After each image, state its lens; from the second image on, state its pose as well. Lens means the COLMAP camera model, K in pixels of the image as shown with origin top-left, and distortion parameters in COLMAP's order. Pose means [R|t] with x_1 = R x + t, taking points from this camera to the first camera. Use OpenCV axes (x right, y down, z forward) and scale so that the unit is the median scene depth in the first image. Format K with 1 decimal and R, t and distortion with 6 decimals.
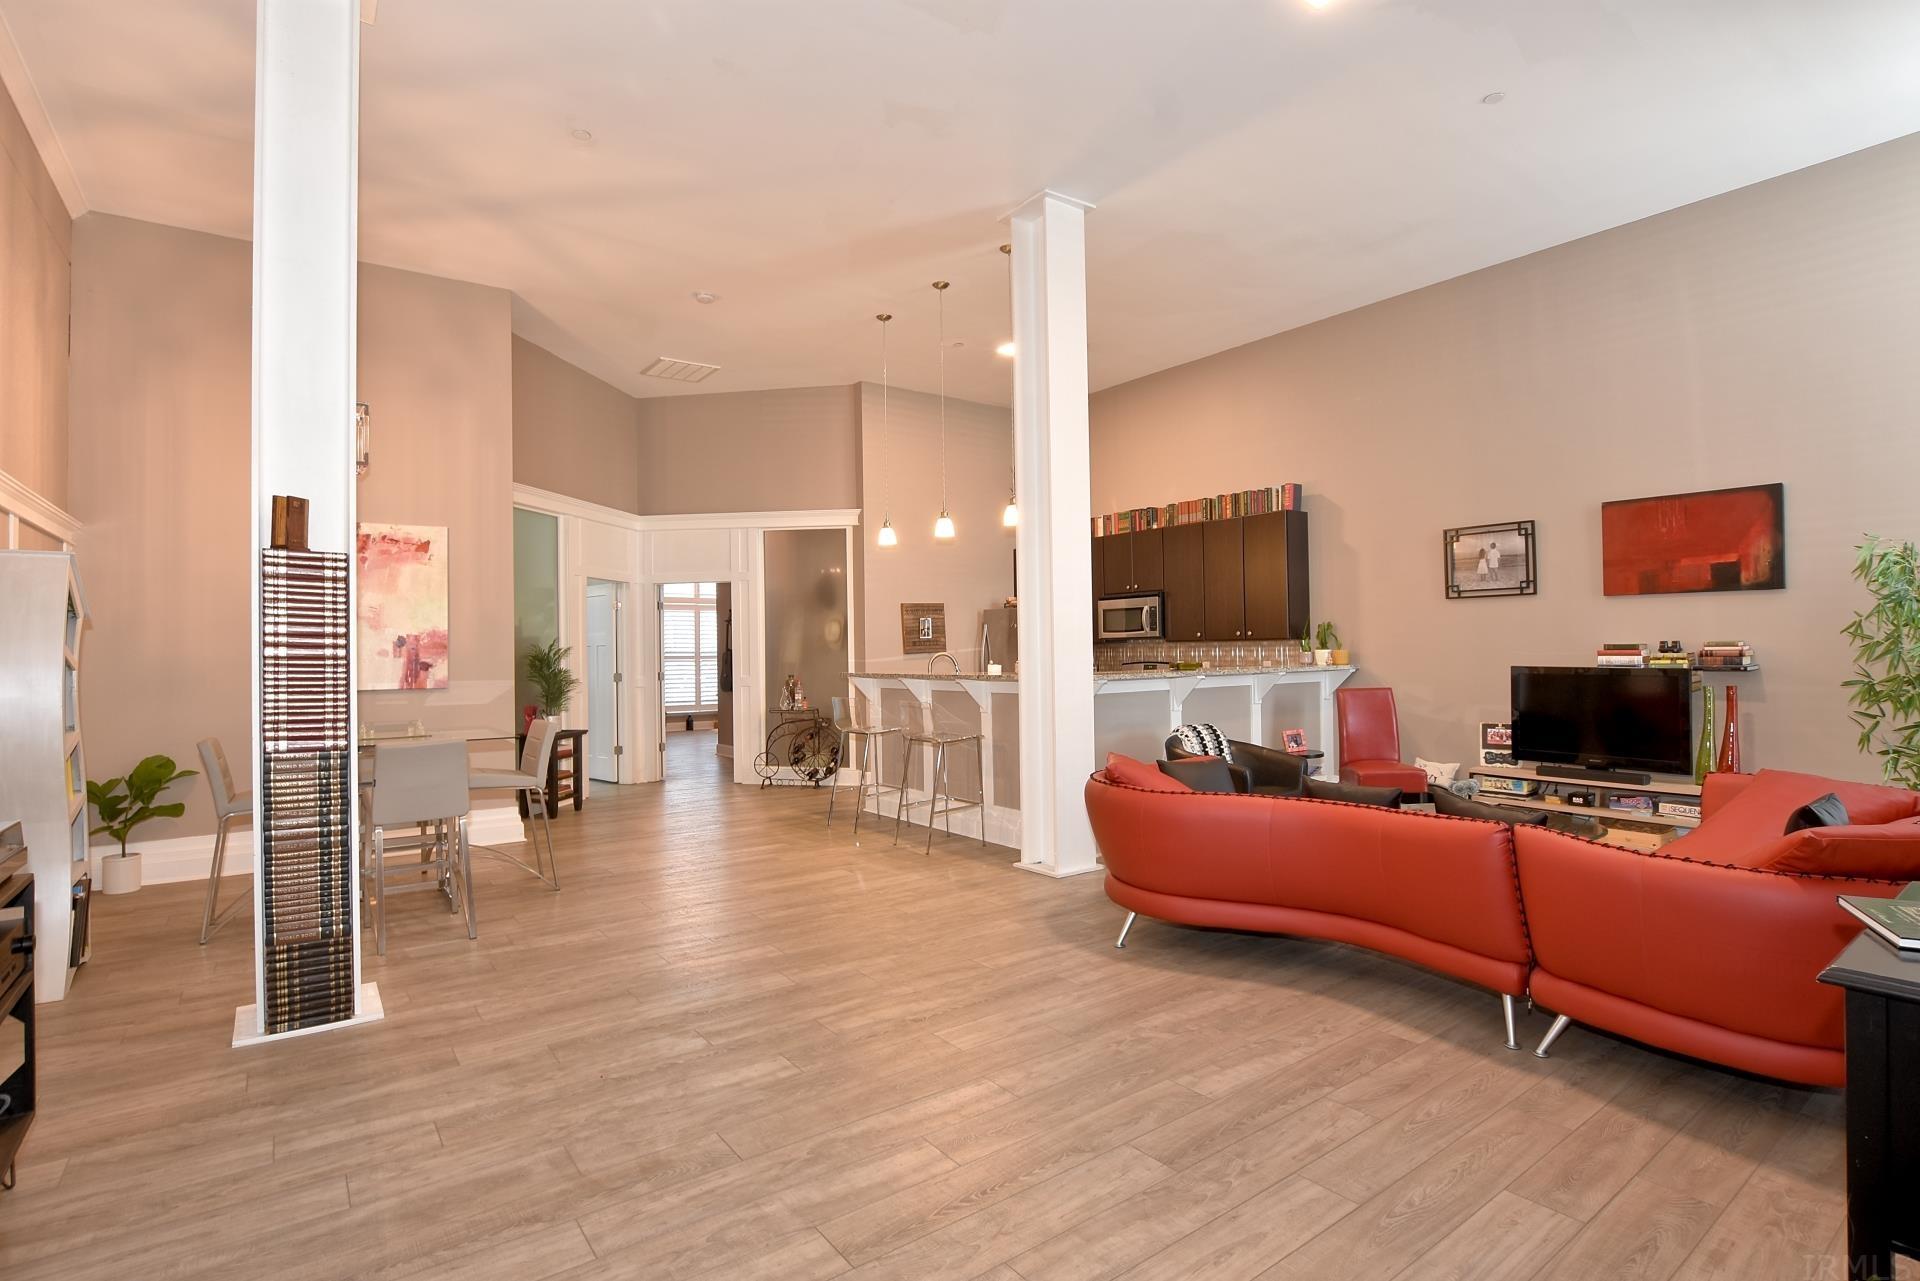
lens RADIAL K [[923.3, 0, 956.4], [0, 923.3, 637.6], [0, 0, 1]] dist [-0.021083, 0.000008]
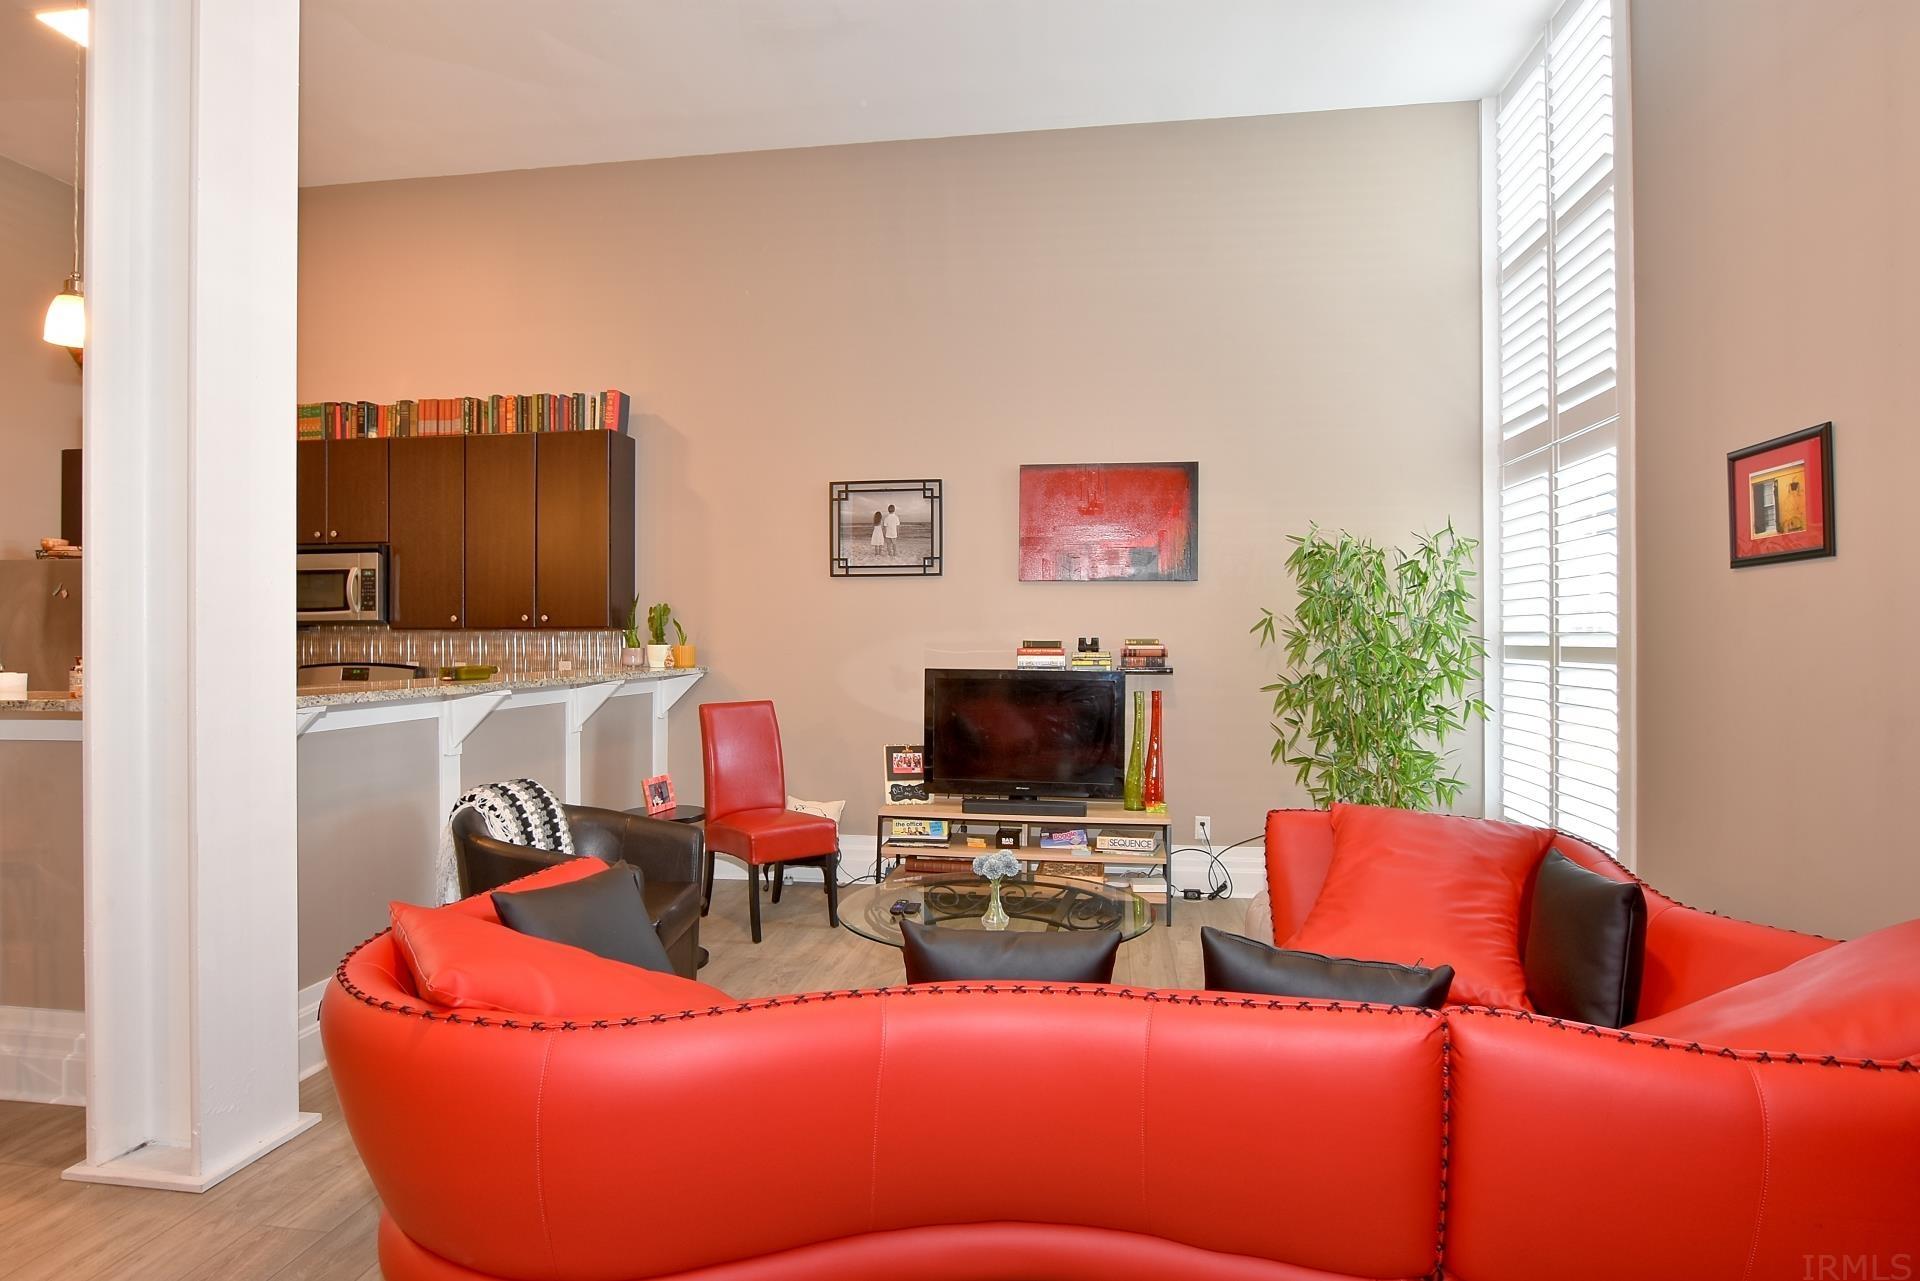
lens RADIAL K [[1046.8, 0, 950.0], [0, 1046.8, 633.7], [0, 0, 1]] dist [-0.020290, 0.003782]
pose [[0.712055, 0.015078, 0.701962, 0.015991], [-0.016796, 0.999849, -0.004439, 0.005503], [-0.701923, -0.008629, 0.712200, 0.348109]]
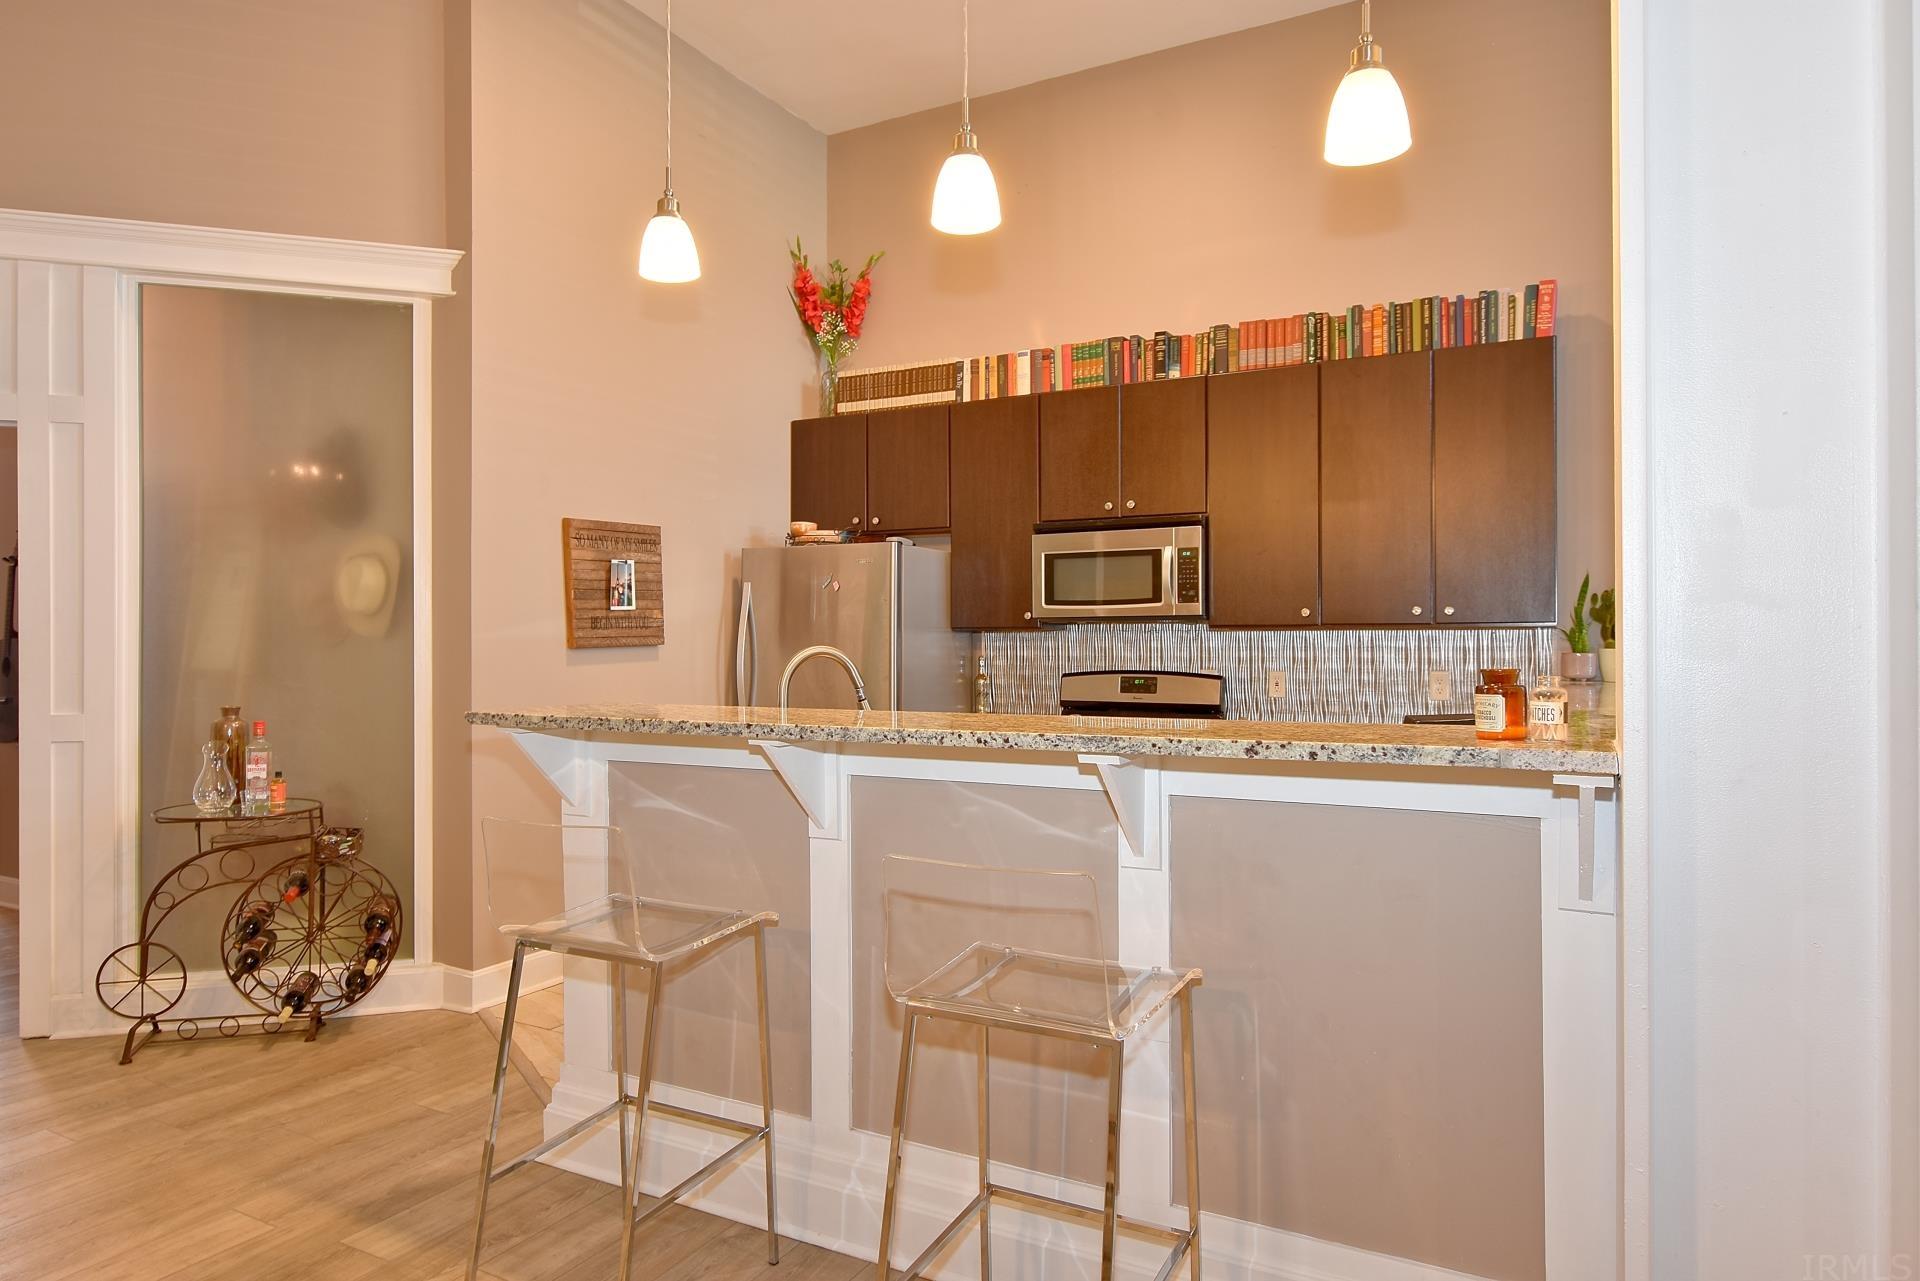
lens RADIAL K [[1147.4, 0, 951.3], [0, 1147.4, 636.8], [0, 0, 1]] dist [-0.010986, 0.003533]
pose [[0.905997, 0.012306, 0.423106, -0.163924], [-0.015233, 0.999878, 0.003537, 0.012040], [-0.423011, -0.009650, 0.906073, 0.705813]]
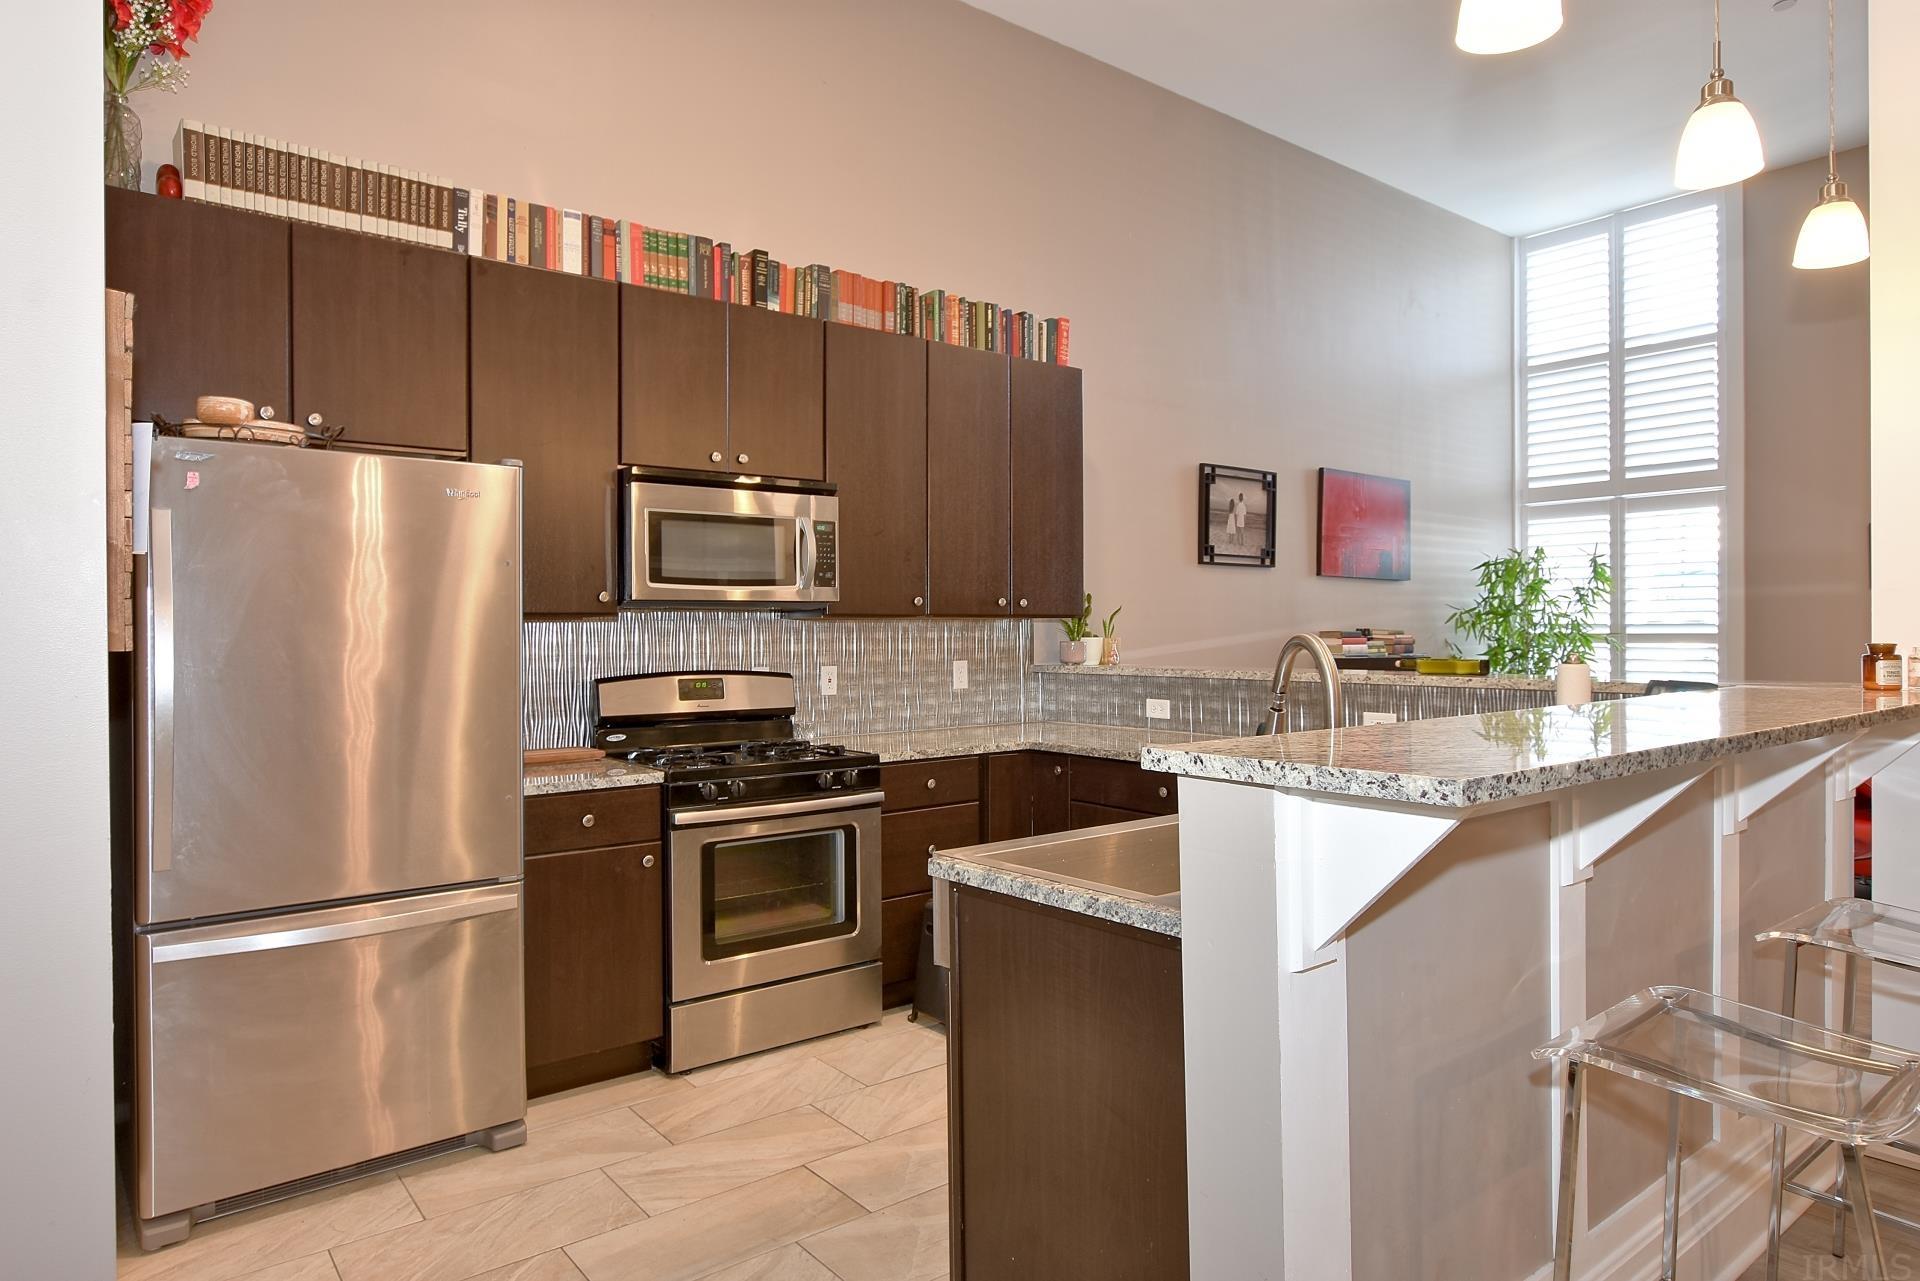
lens RADIAL K [[1147.4, 0, 946.7], [0, 1147.4, 636.2], [0, 0, 1]] dist [-0.010986, 0.003533]
pose [[-0.018717, 0.011046, 0.999764, -0.331851], [-0.006312, 0.999918, -0.011165, 0.023423], [-0.999805, -0.006519, -0.018645, 1.244451]]
